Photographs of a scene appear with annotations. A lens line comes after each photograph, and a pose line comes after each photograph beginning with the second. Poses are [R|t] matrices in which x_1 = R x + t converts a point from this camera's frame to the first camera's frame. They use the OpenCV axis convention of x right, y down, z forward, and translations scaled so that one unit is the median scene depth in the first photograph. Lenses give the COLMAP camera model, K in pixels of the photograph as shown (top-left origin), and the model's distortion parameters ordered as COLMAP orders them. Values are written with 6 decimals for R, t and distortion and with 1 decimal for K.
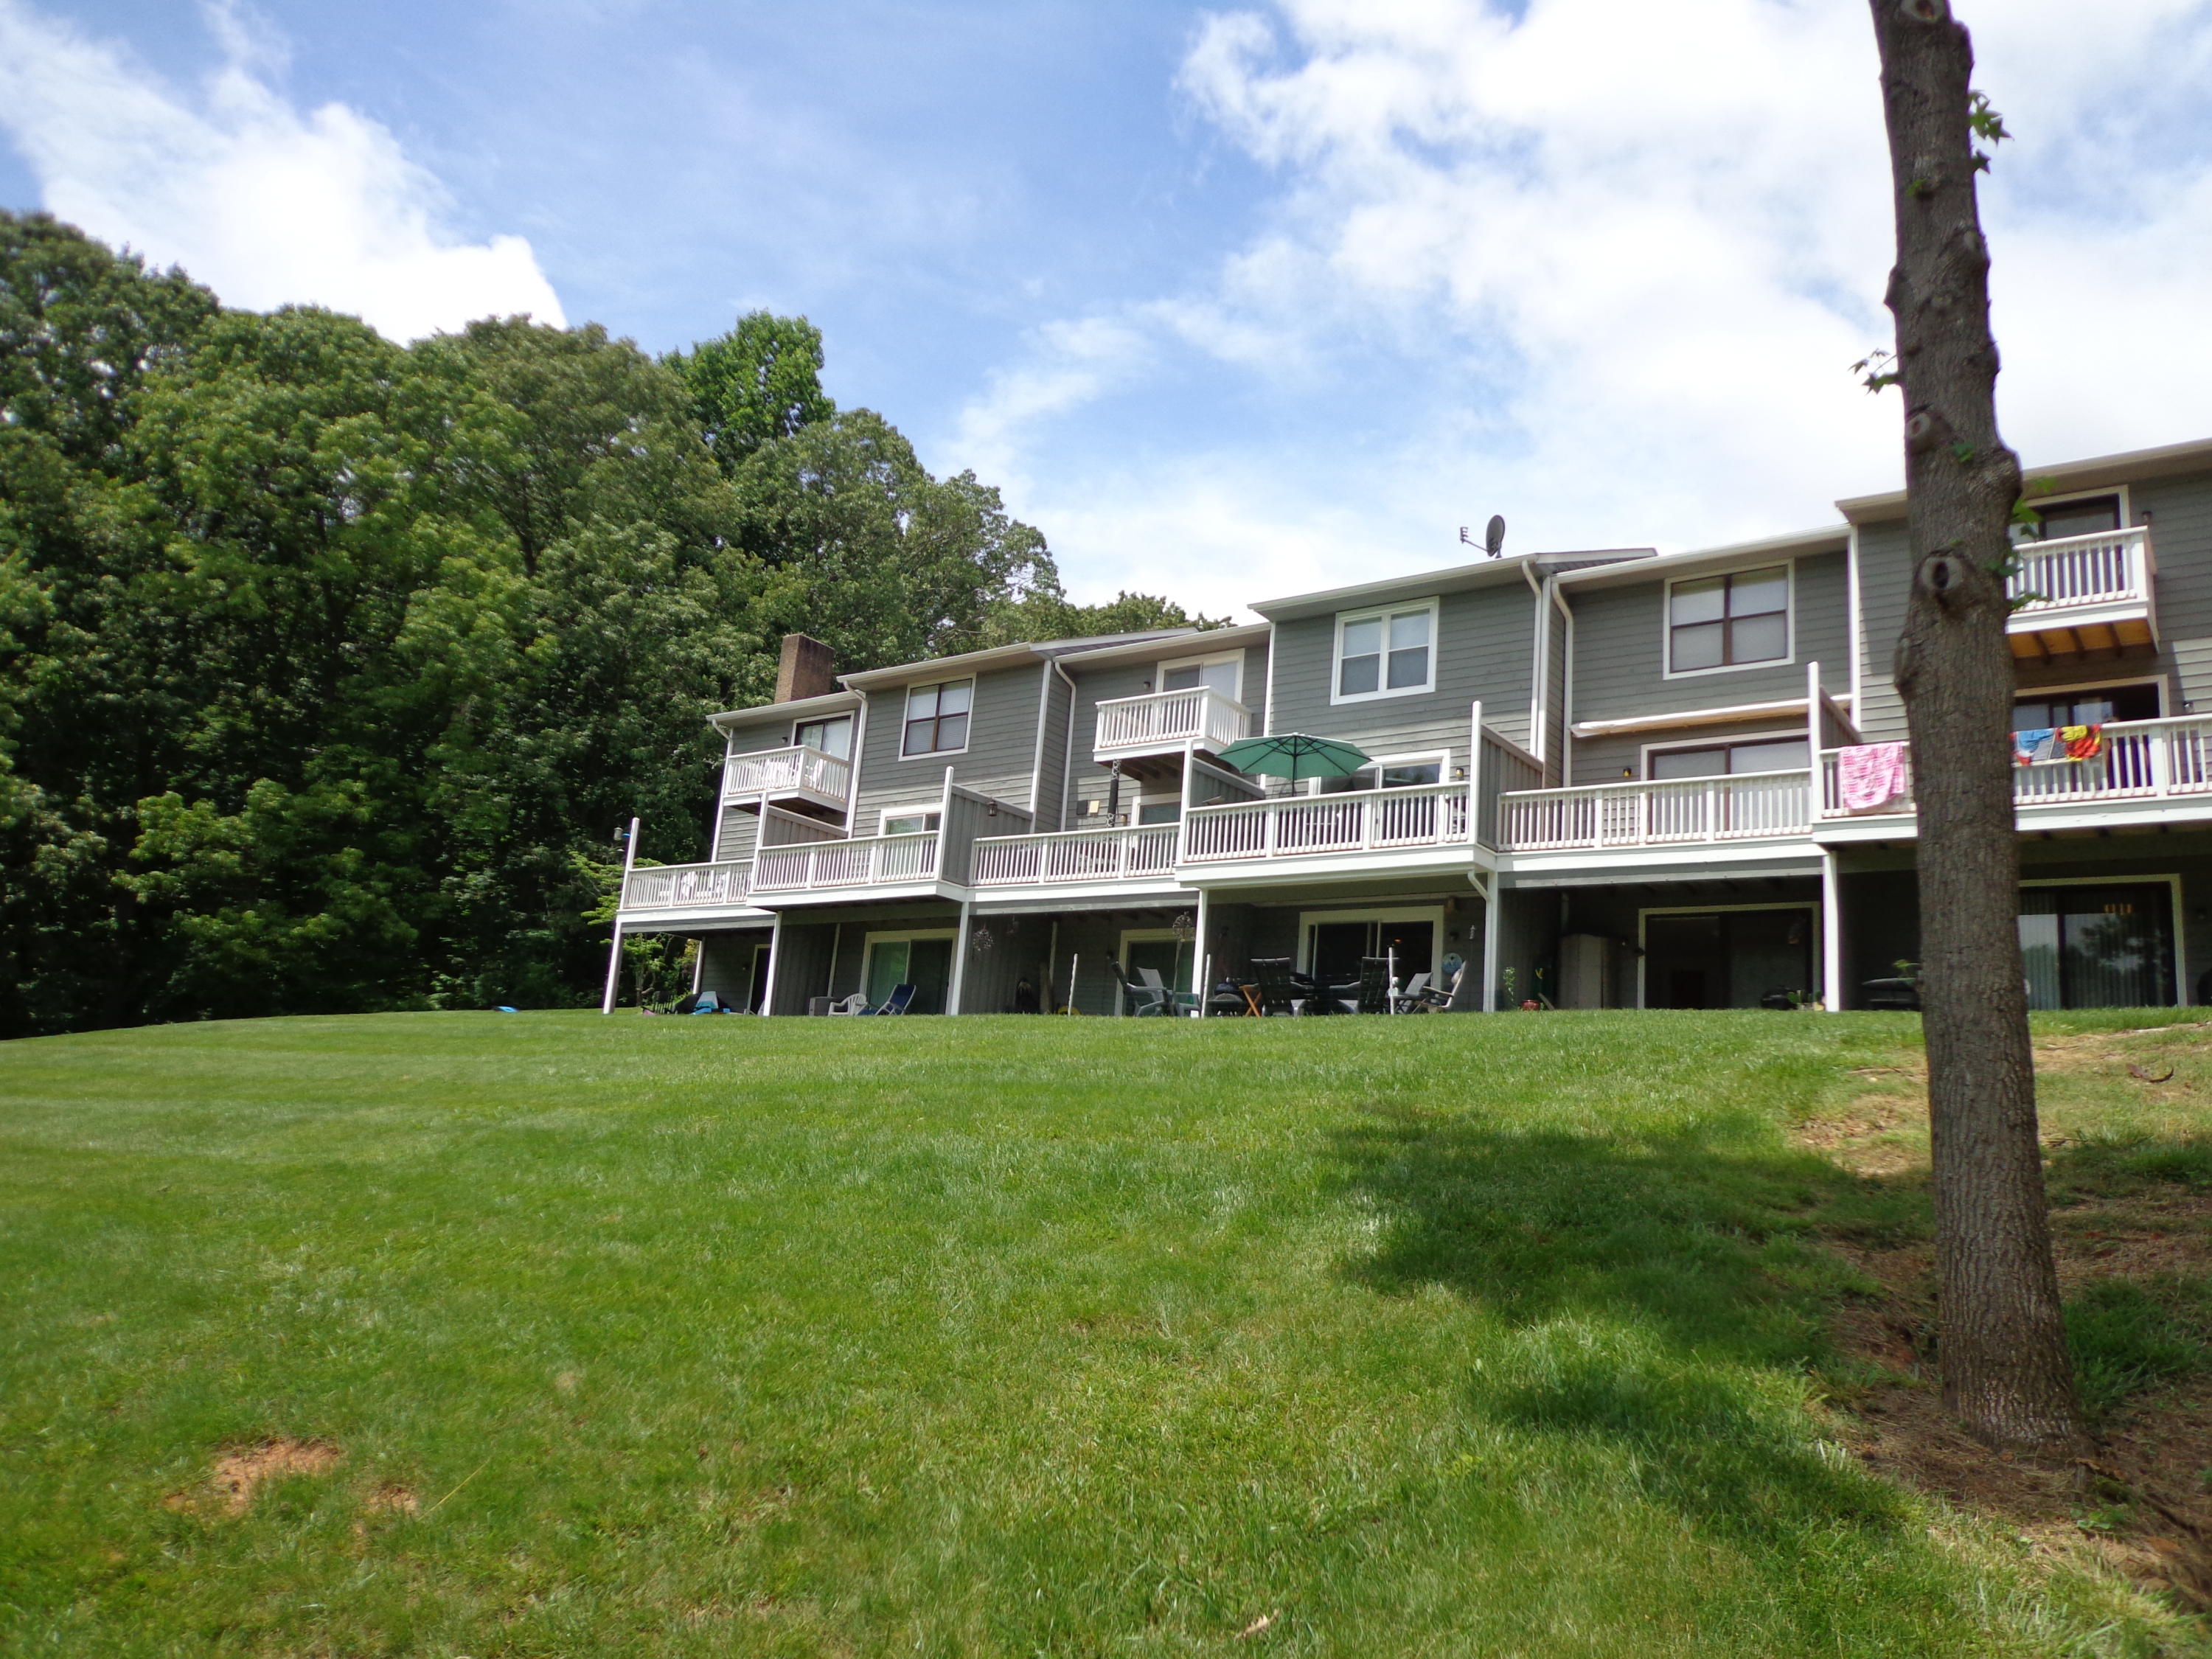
lens RADIAL K [[1589.1, 0, 1106.4], [0, 1589.1, 868.5], [0, 0, 1]] dist [-0.028624, -0.002237]
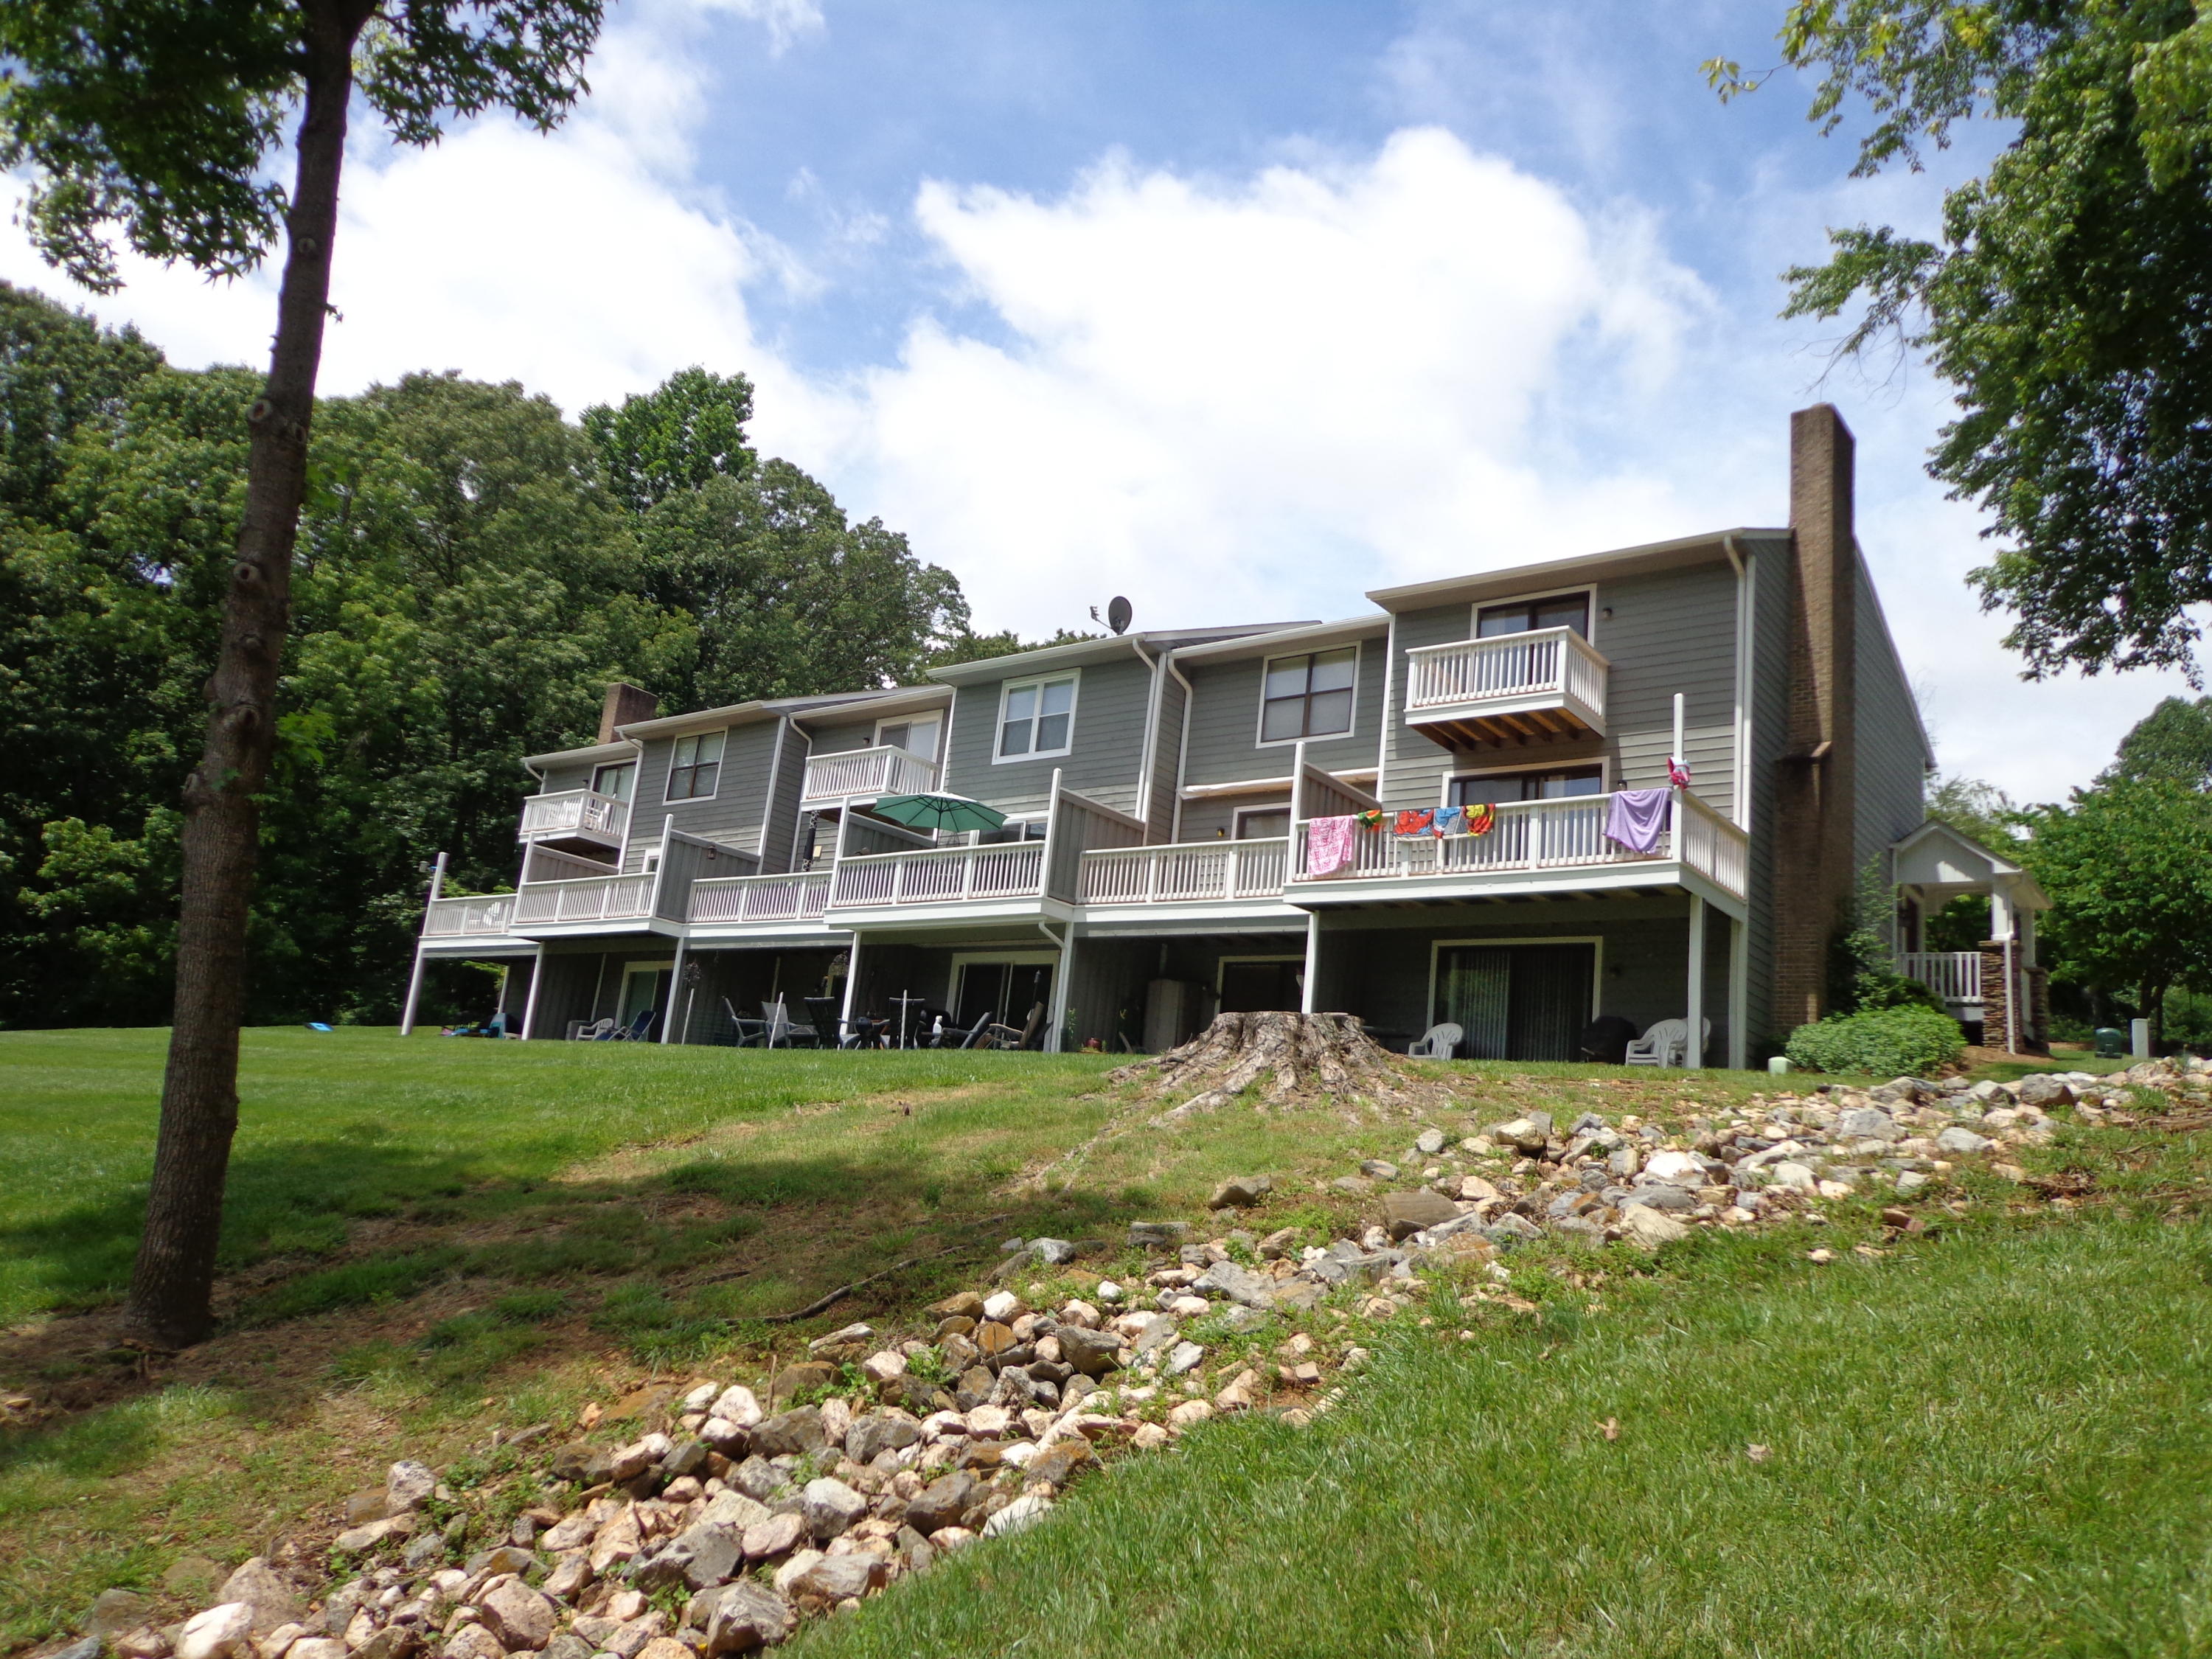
lens RADIAL K [[1620.1, 0, 1118.0], [0, 1620.1, 831.5], [0, 0, 1]] dist [-0.006467, 0.003433]
pose [[0.998452, 0.014719, -0.053642, 0.223653], [-0.016675, 0.999205, -0.036205, -0.013601], [0.053066, 0.037043, 0.997904, -0.087031]]
